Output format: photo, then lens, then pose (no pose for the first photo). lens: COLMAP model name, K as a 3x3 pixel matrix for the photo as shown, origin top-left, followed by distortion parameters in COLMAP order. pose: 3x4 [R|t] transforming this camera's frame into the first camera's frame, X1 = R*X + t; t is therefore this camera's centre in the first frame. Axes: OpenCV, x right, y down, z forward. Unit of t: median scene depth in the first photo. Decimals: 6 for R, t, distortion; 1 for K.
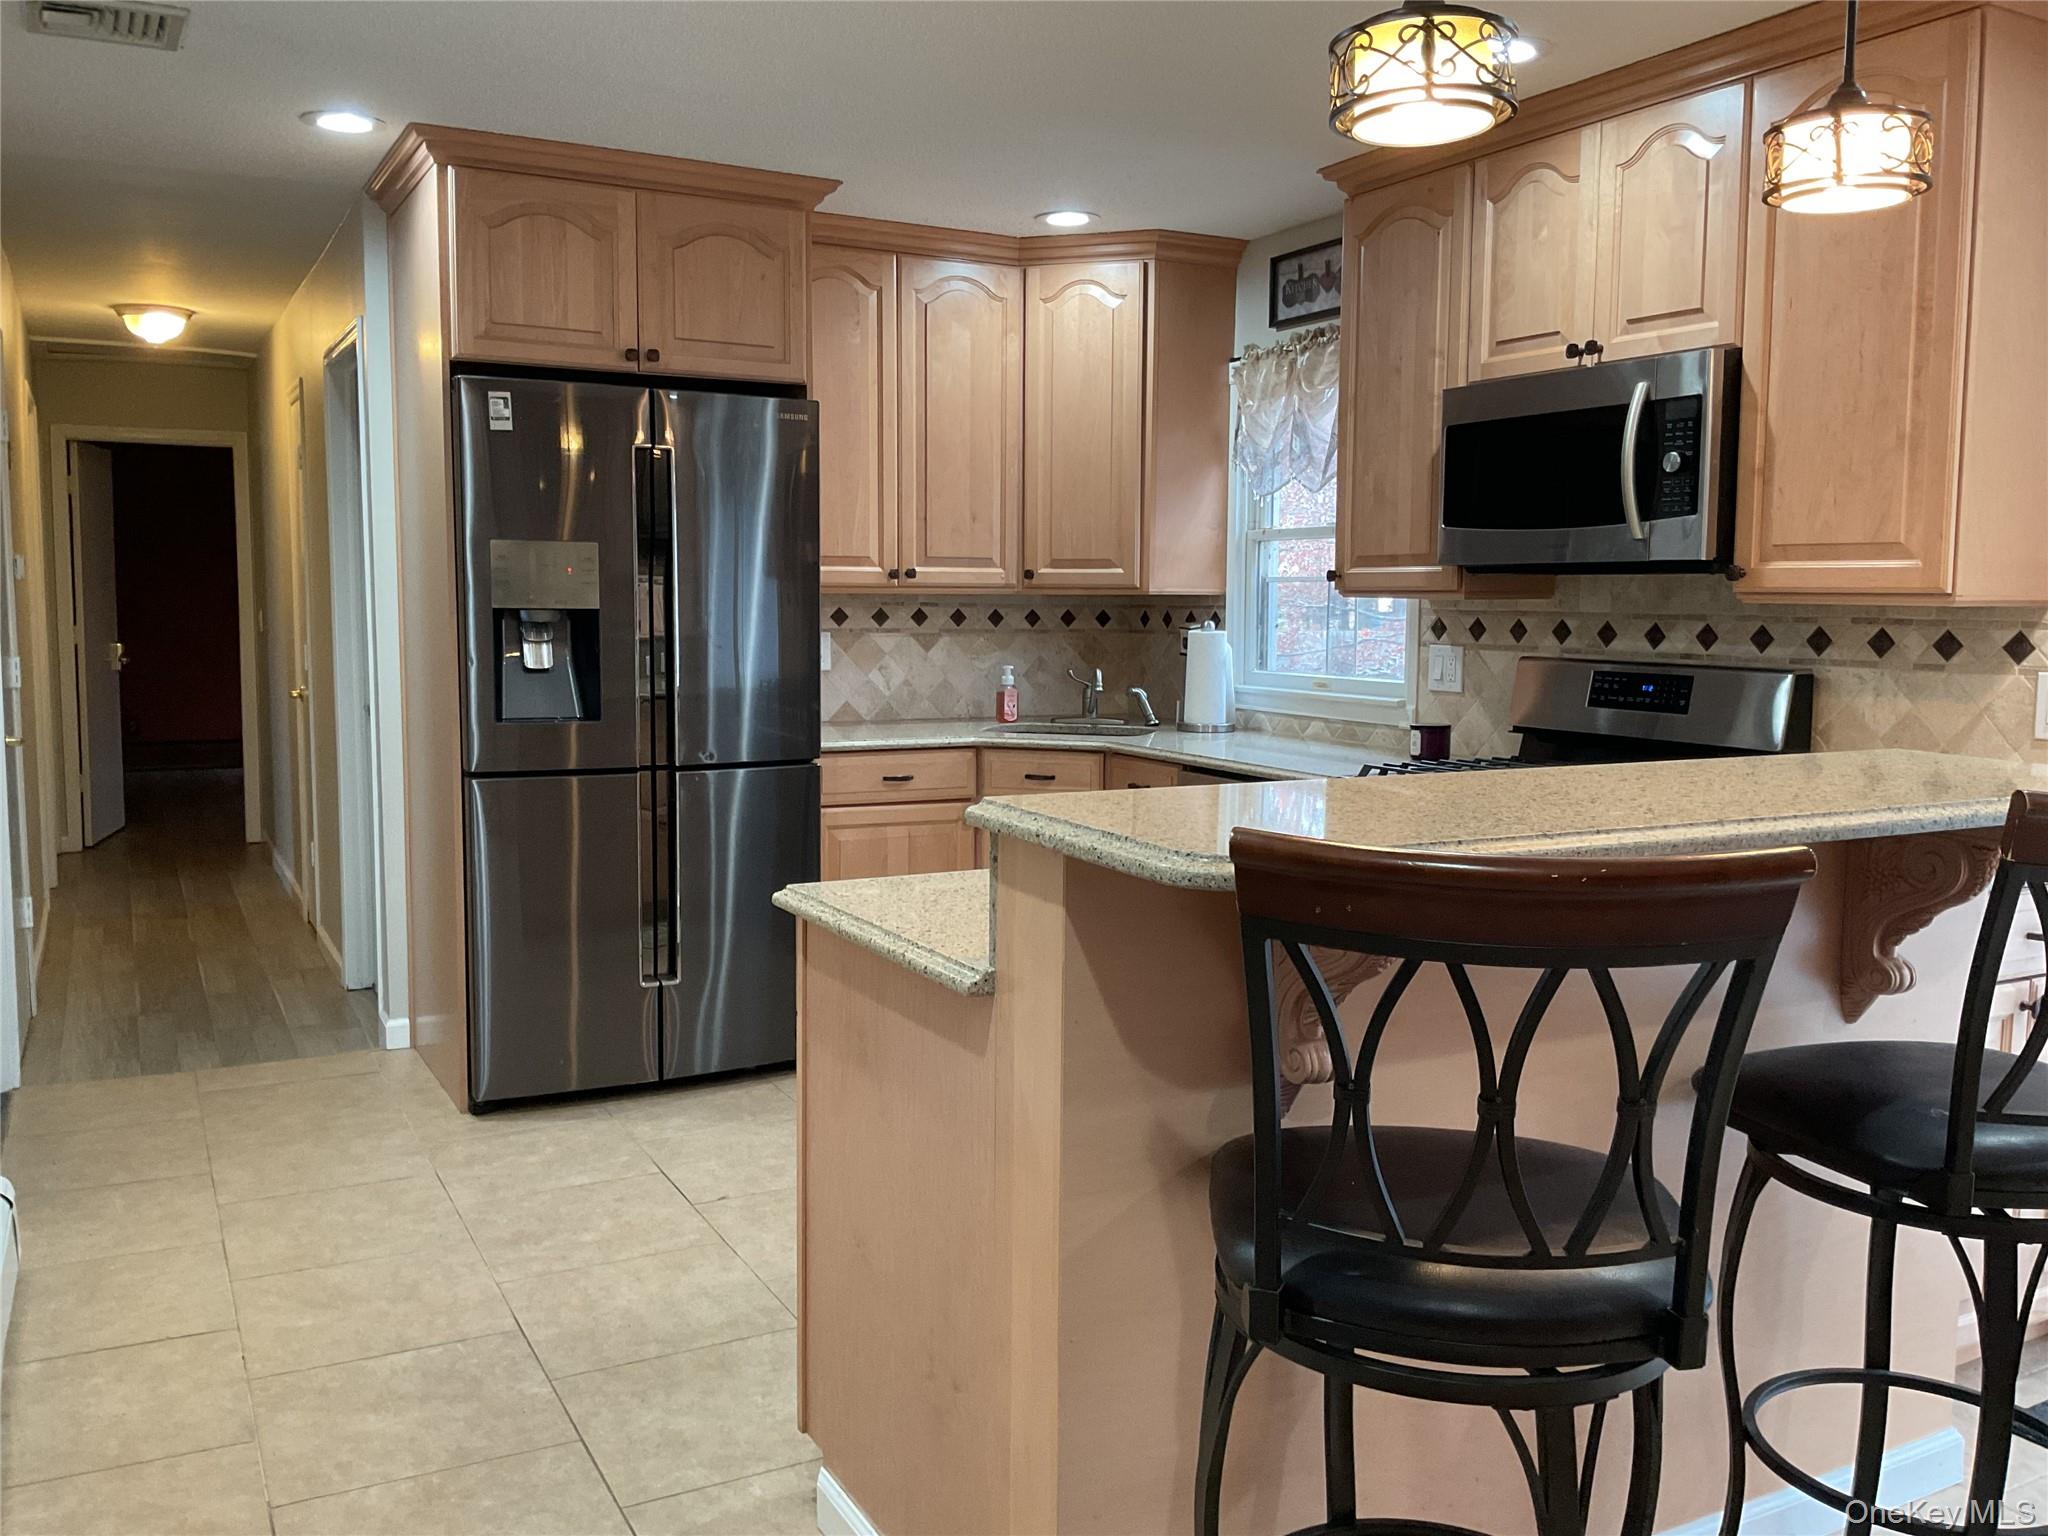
lens RADIAL K [[1684.6, 0, 1015.9], [0, 1684.6, 761.2], [0, 0, 1]] dist [0.085220, -0.169489]
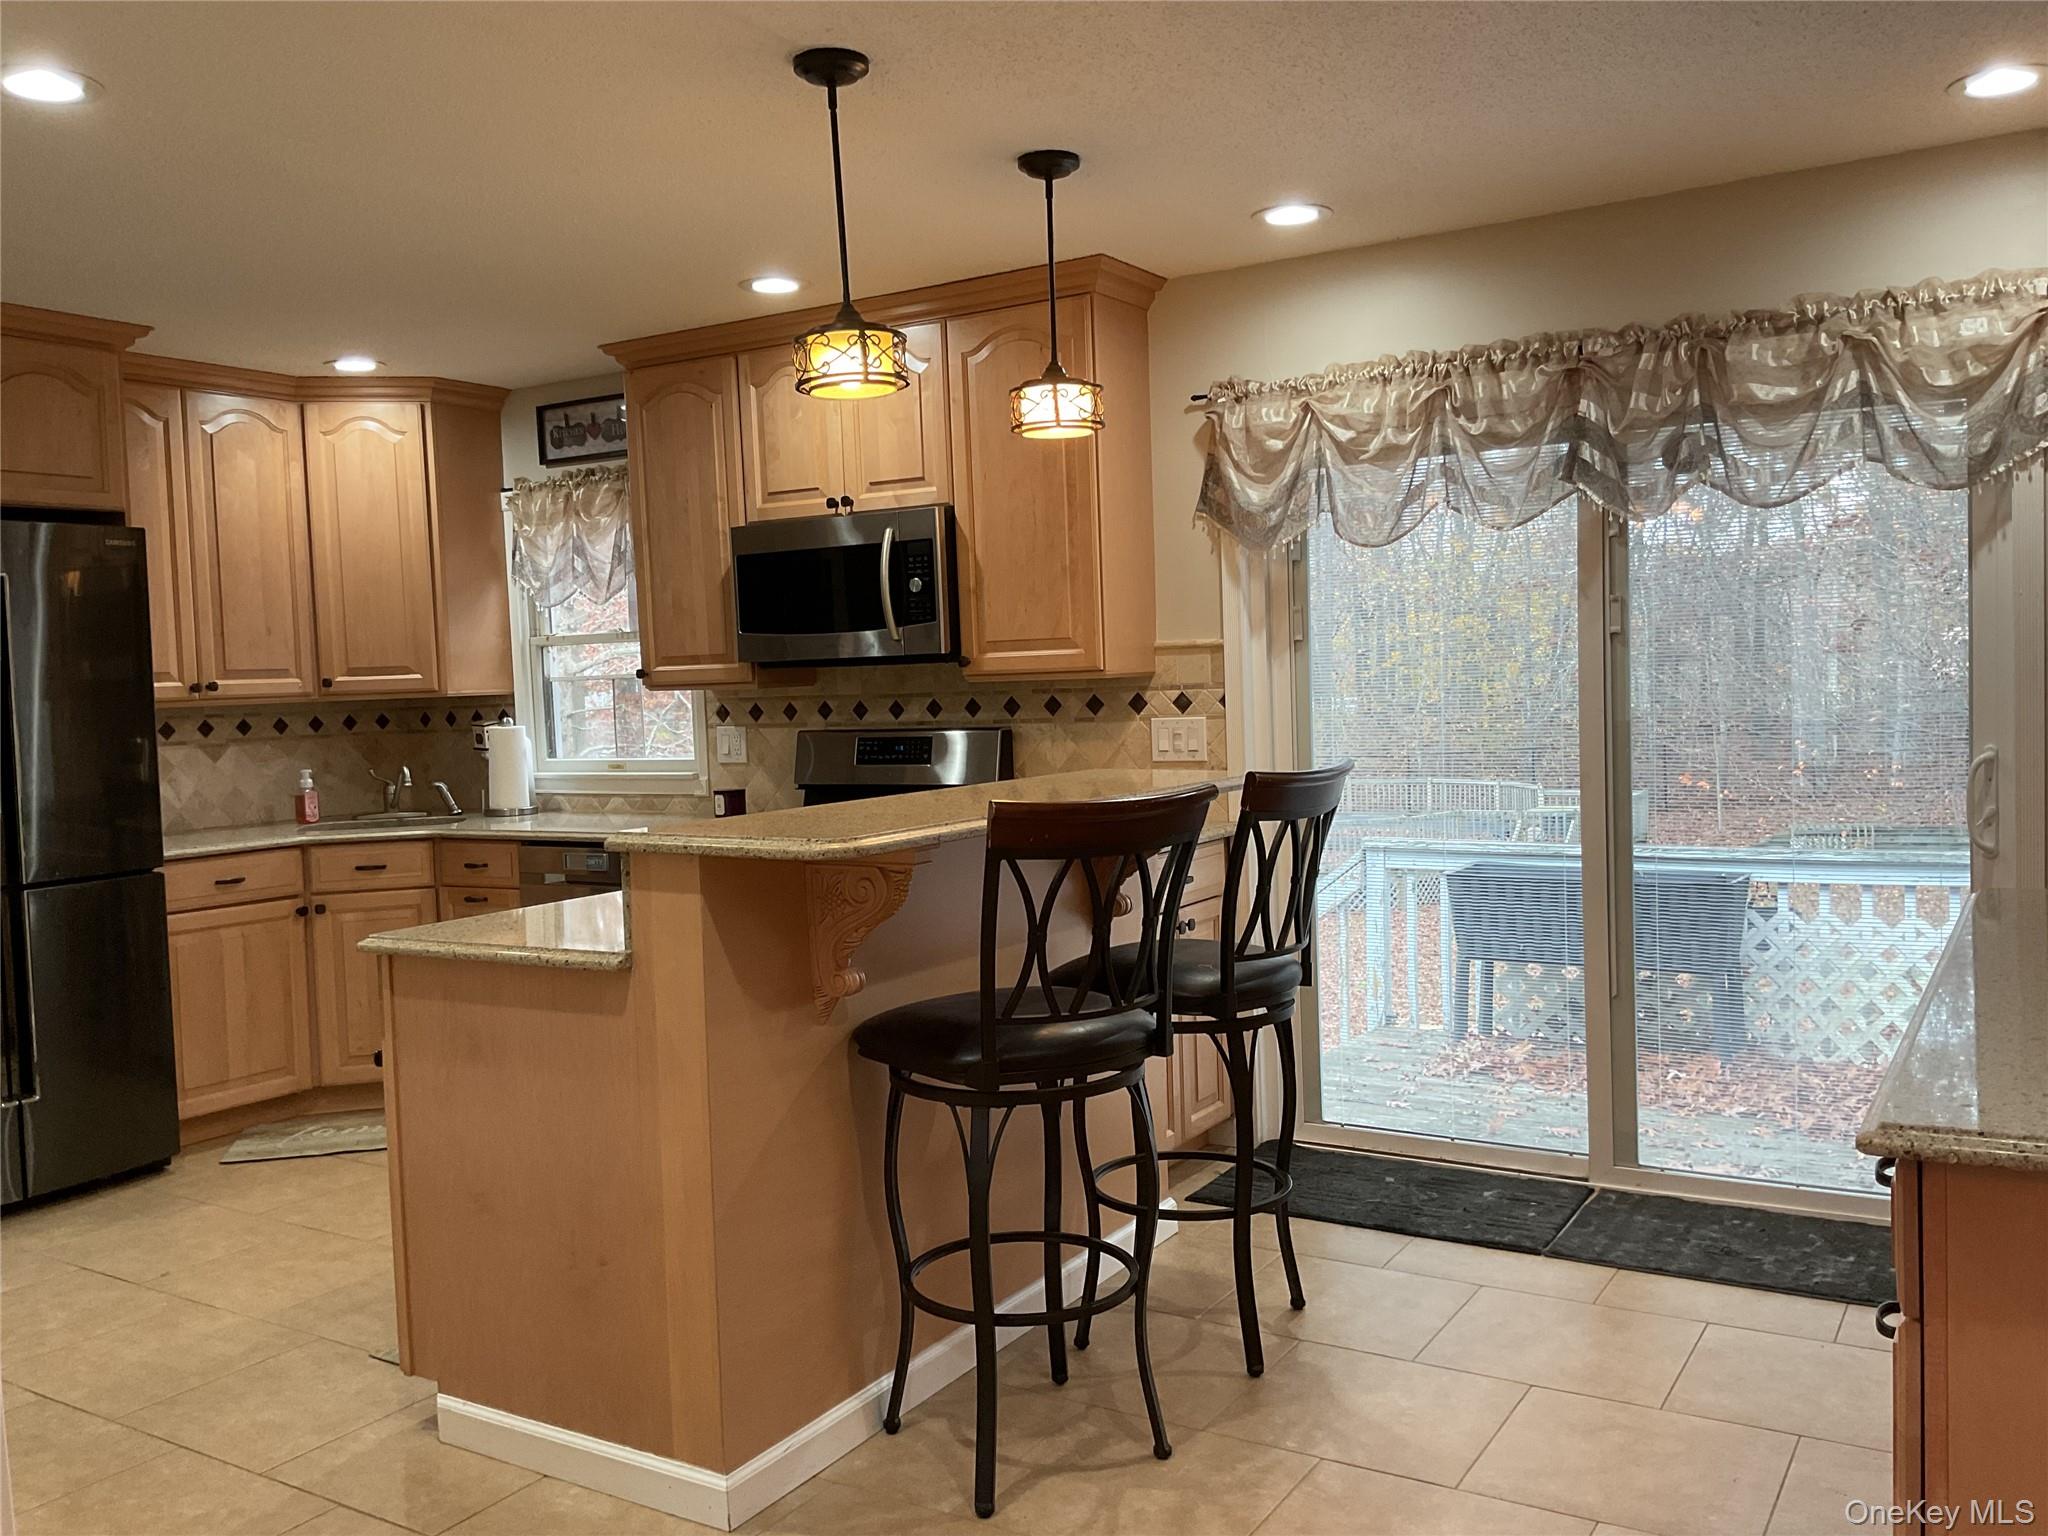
lens RADIAL K [[1684.6, 0, 1012.3], [0, 1684.6, 761.7], [0, 0, 1]] dist [0.085220, -0.169489]
pose [[0.866511, -0.064492, 0.494974, -0.244069], [0.092264, 0.995225, -0.031848, 0.021649], [-0.490556, 0.073265, 0.868324, -0.239600]]
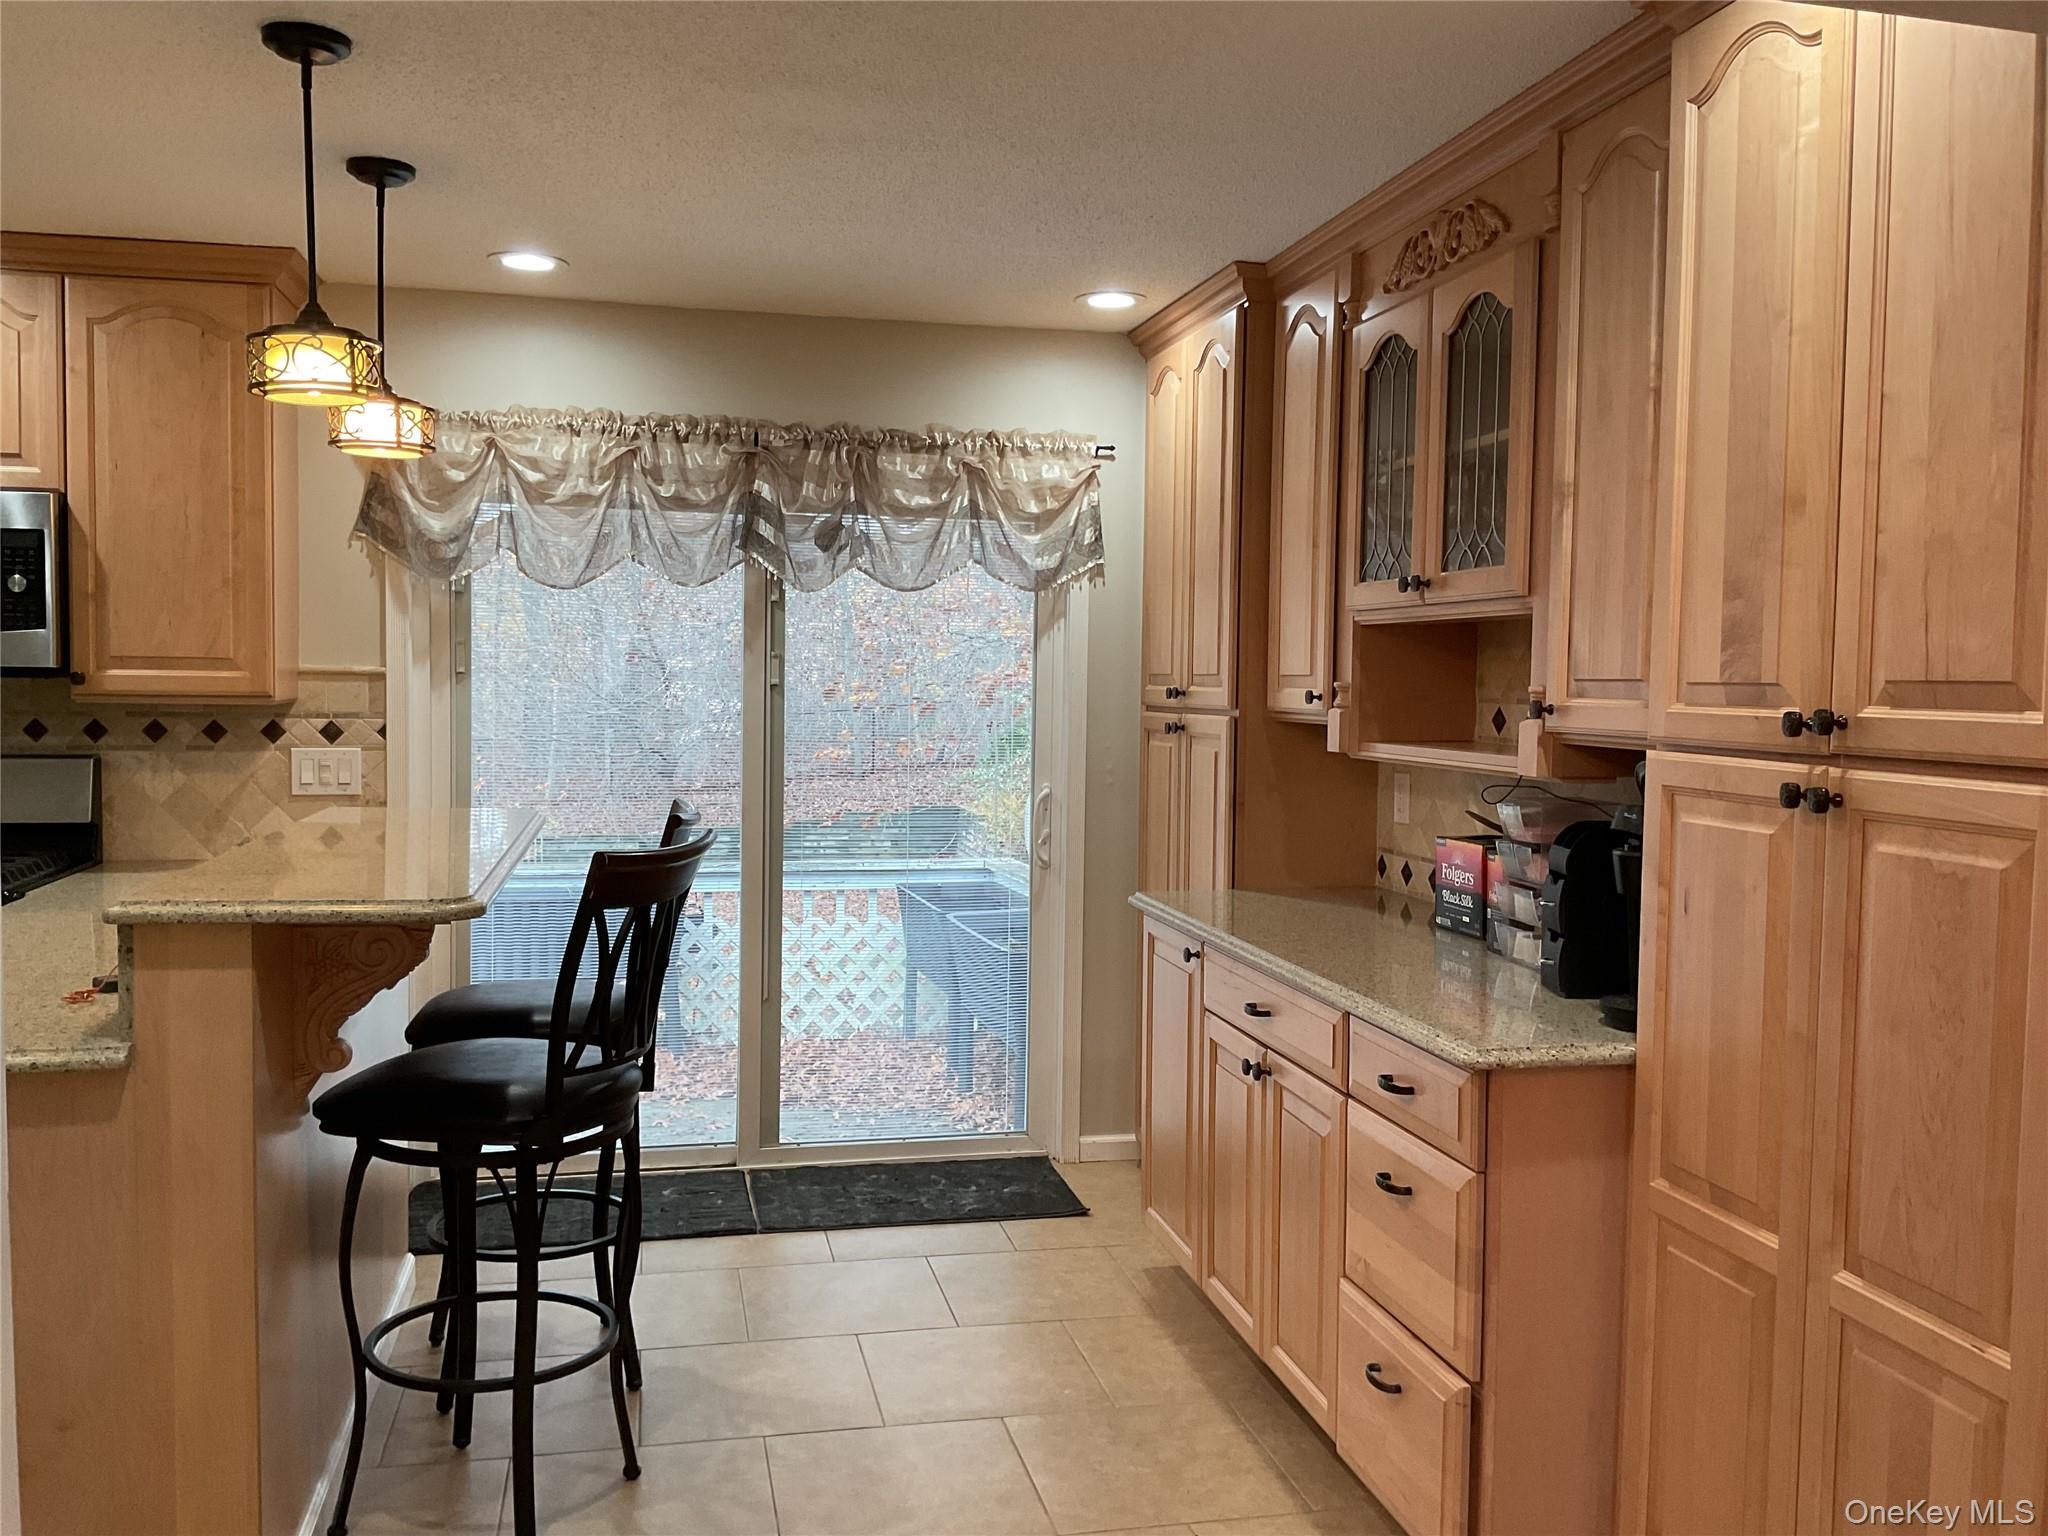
lens RADIAL K [[1684.6, 0, 1027.7], [0, 1684.6, 760.9], [0, 0, 1]] dist [0.085220, -0.169489]
pose [[0.264570, -0.054241, 0.962840, -0.556758], [0.082378, 0.996039, 0.033476, -0.035805], [-0.960842, 0.070461, 0.267990, 0.027840]]
